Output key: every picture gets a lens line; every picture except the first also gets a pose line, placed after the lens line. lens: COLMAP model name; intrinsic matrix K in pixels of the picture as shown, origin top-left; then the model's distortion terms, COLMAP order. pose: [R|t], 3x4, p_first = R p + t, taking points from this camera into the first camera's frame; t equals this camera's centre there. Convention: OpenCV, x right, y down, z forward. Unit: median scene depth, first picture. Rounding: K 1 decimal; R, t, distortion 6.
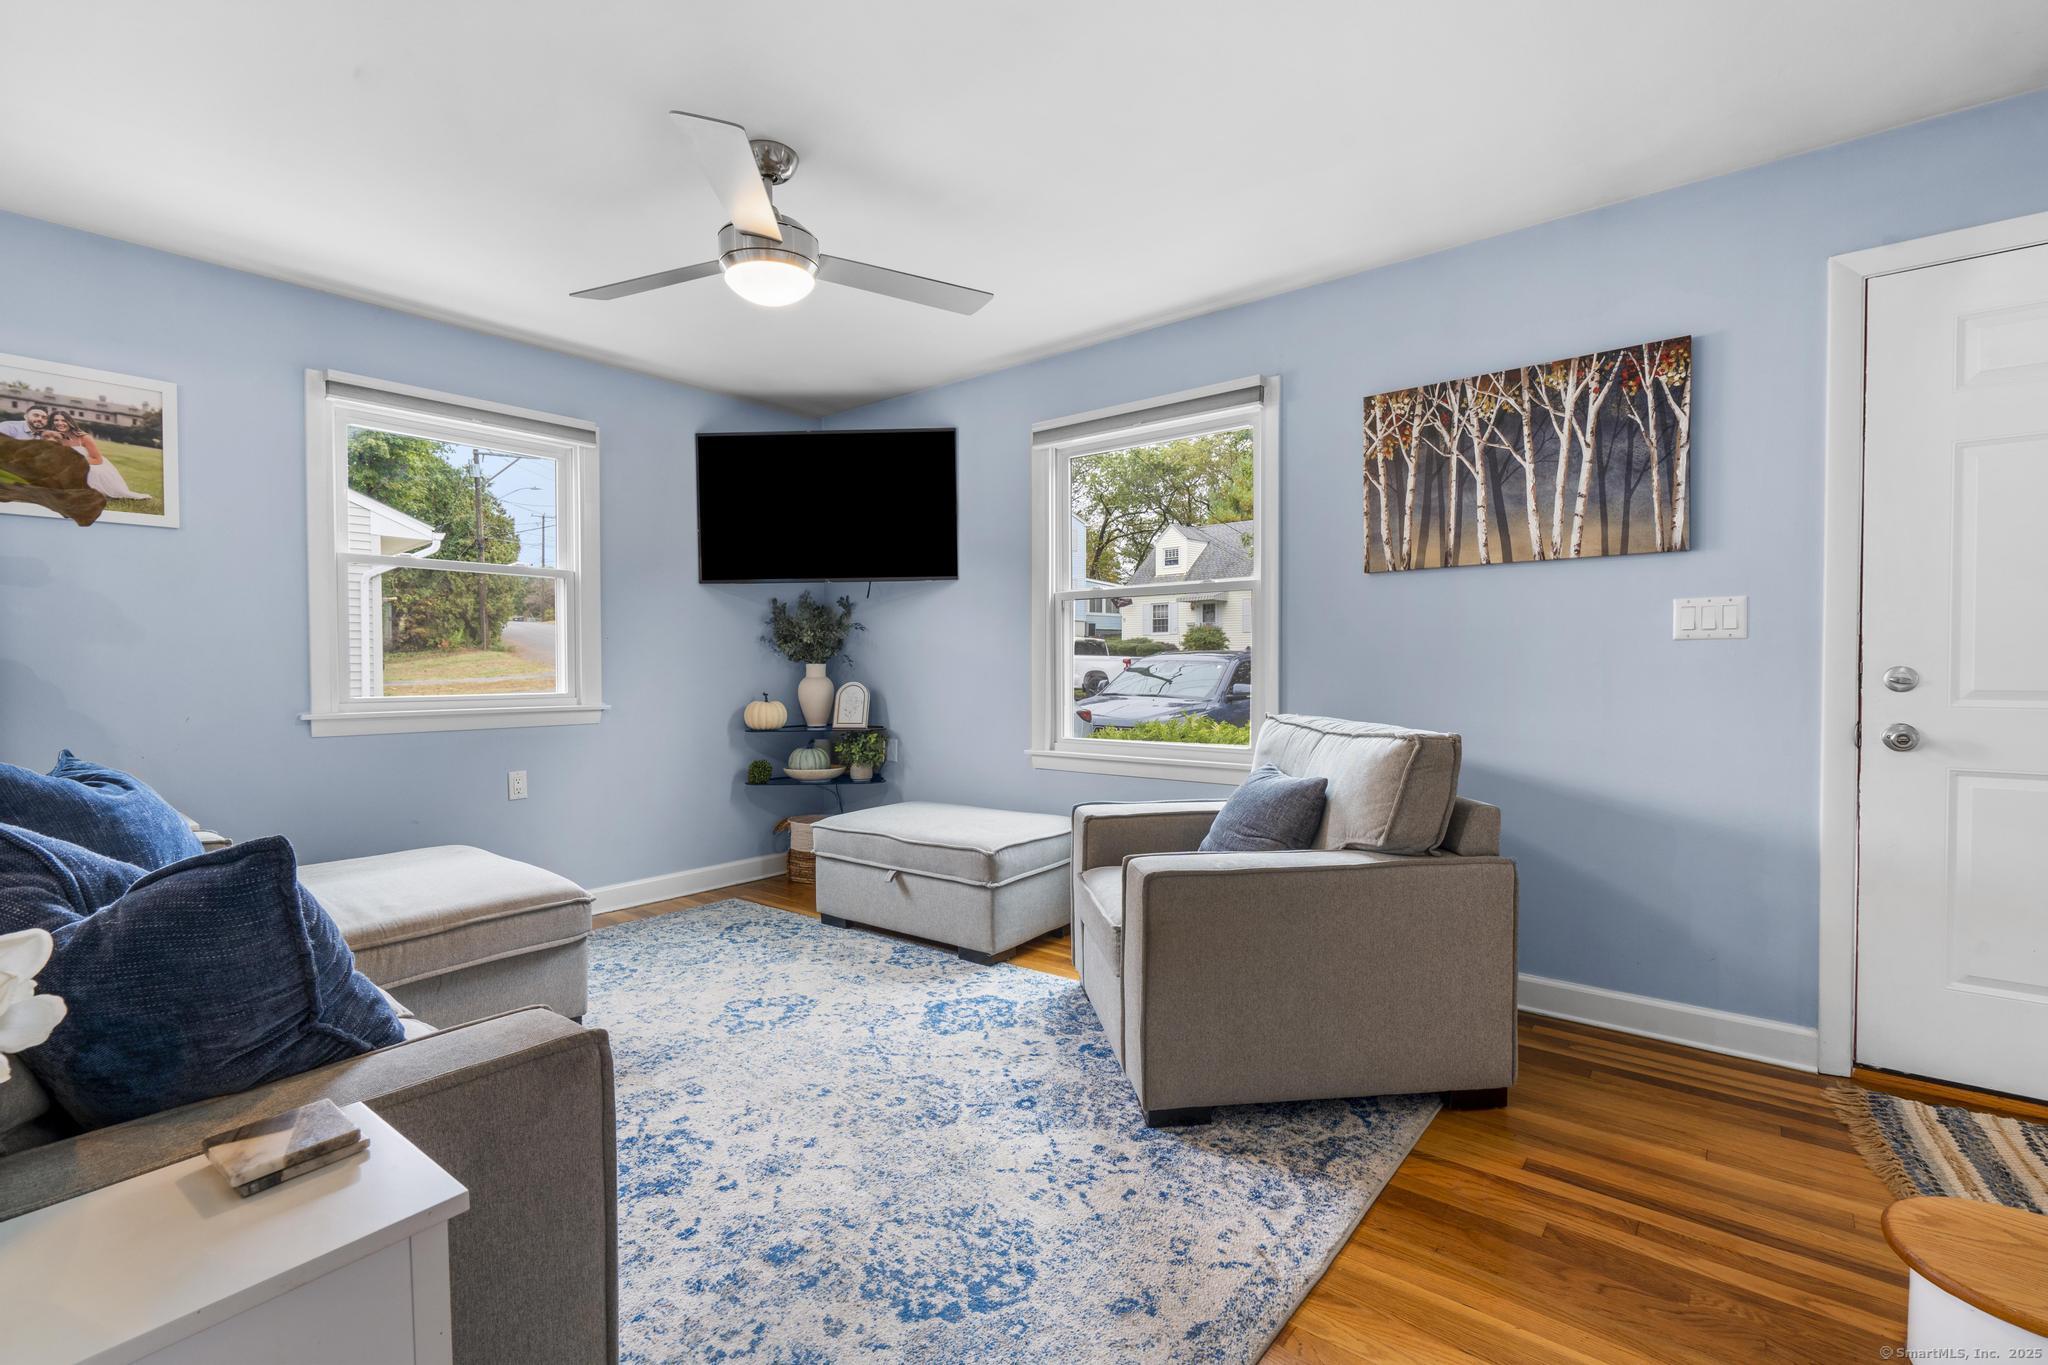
lens RADIAL K [[921.6, 0, 1016.5], [0, 921.6, 681.3], [0, 0, 1]] dist [-0.005108, 0.002351]
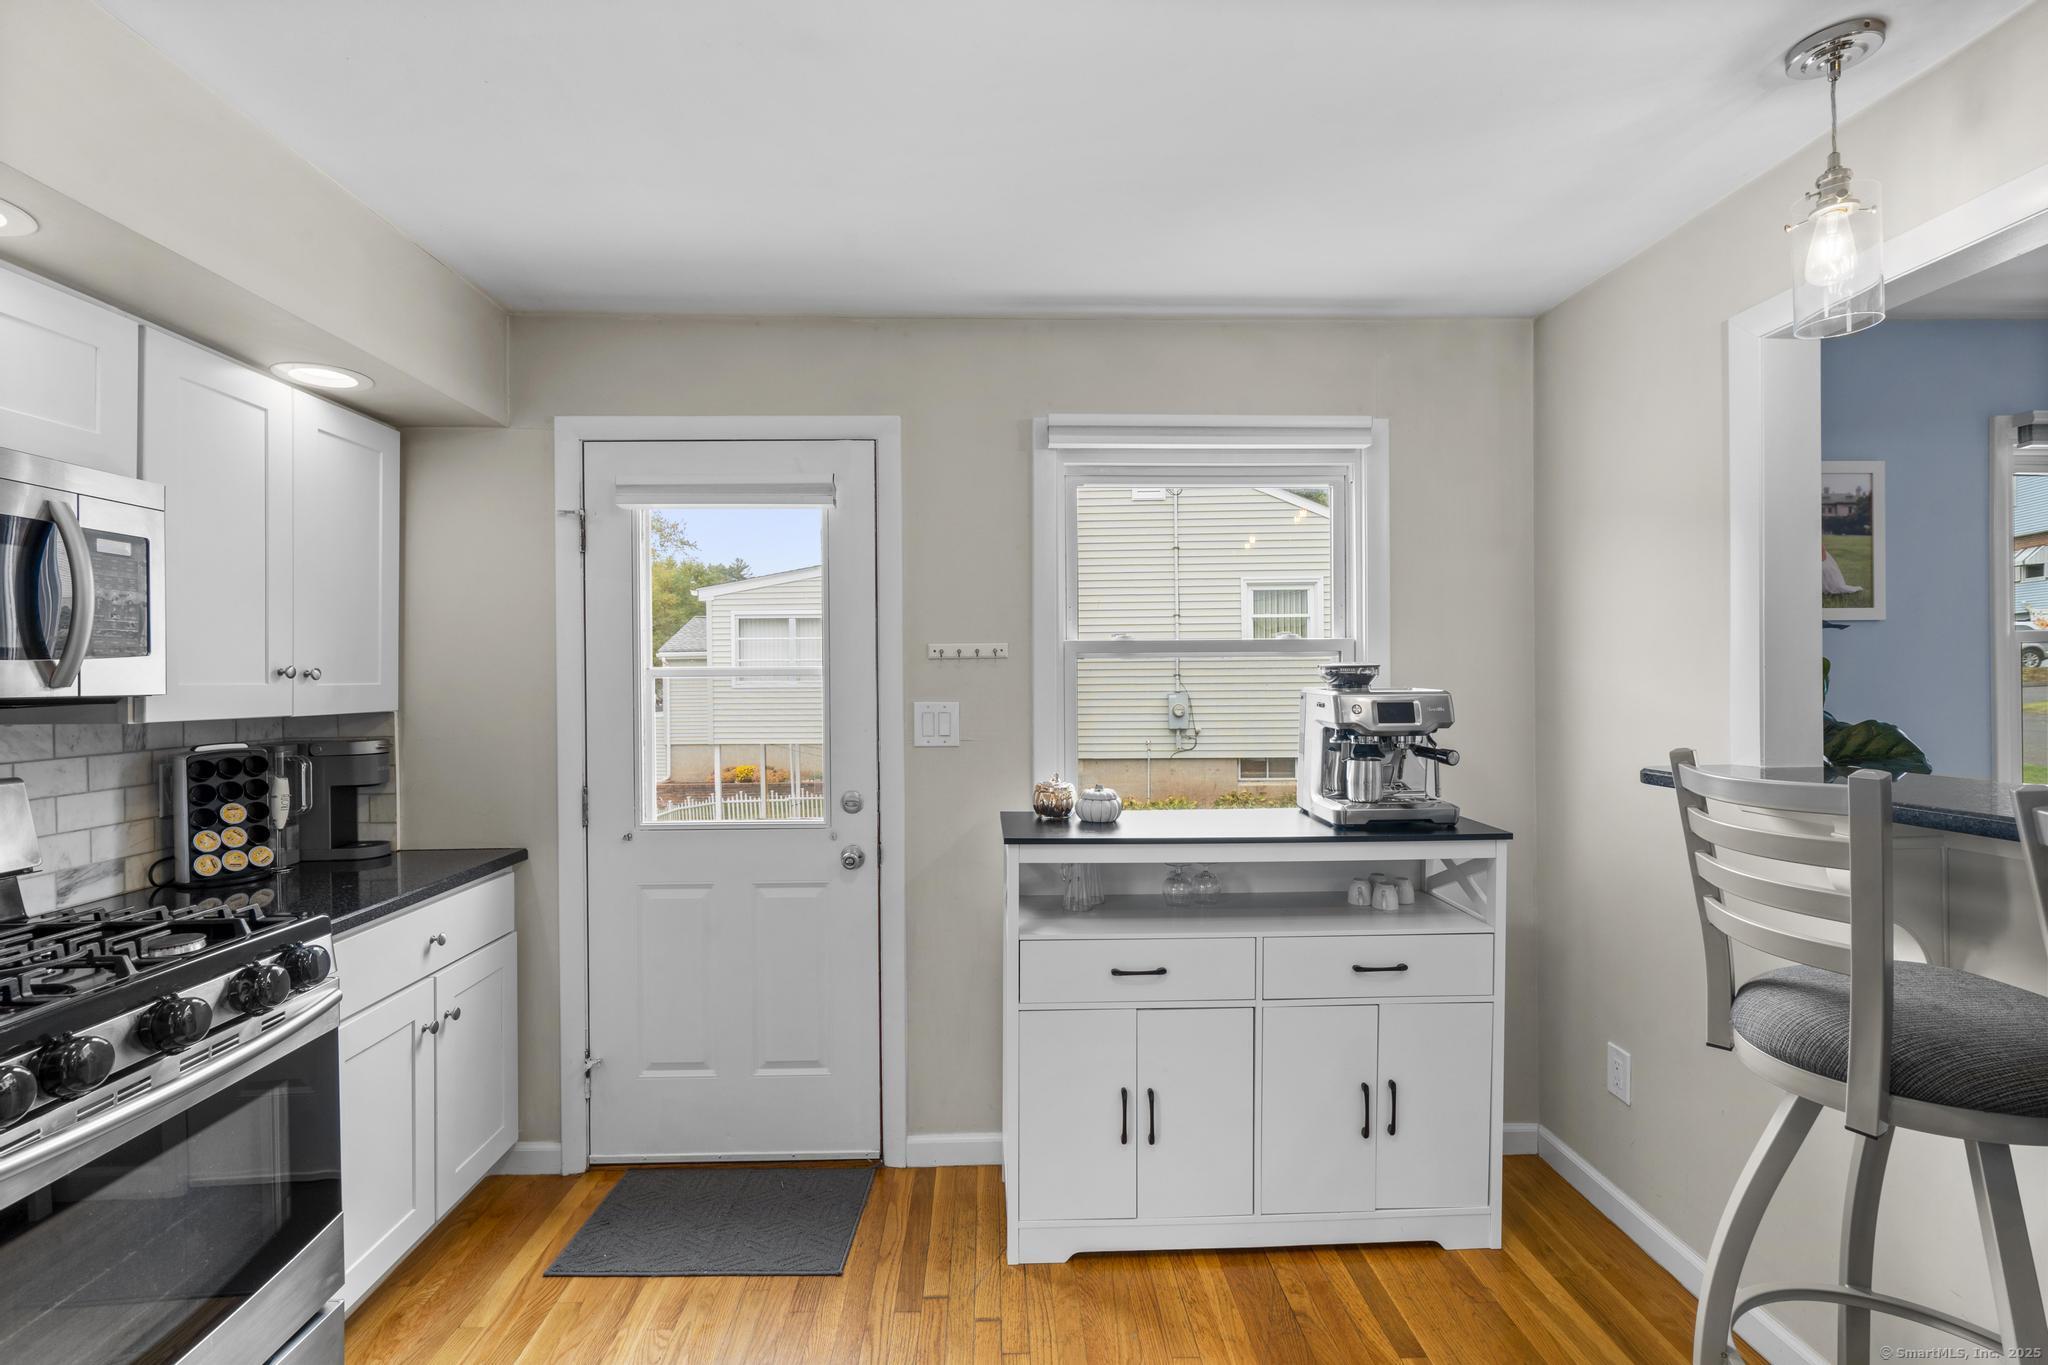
lens RADIAL K [[921.6, 0, 1023.3], [0, 921.6, 683.6], [0, 0, 1]] dist [-0.005108, 0.002351]
pose [[0.659322, -0.002865, -0.751855, -0.840780], [-0.005425, 0.999949, -0.008567, -0.097770], [0.751841, 0.009727, 0.659272, -0.246506]]
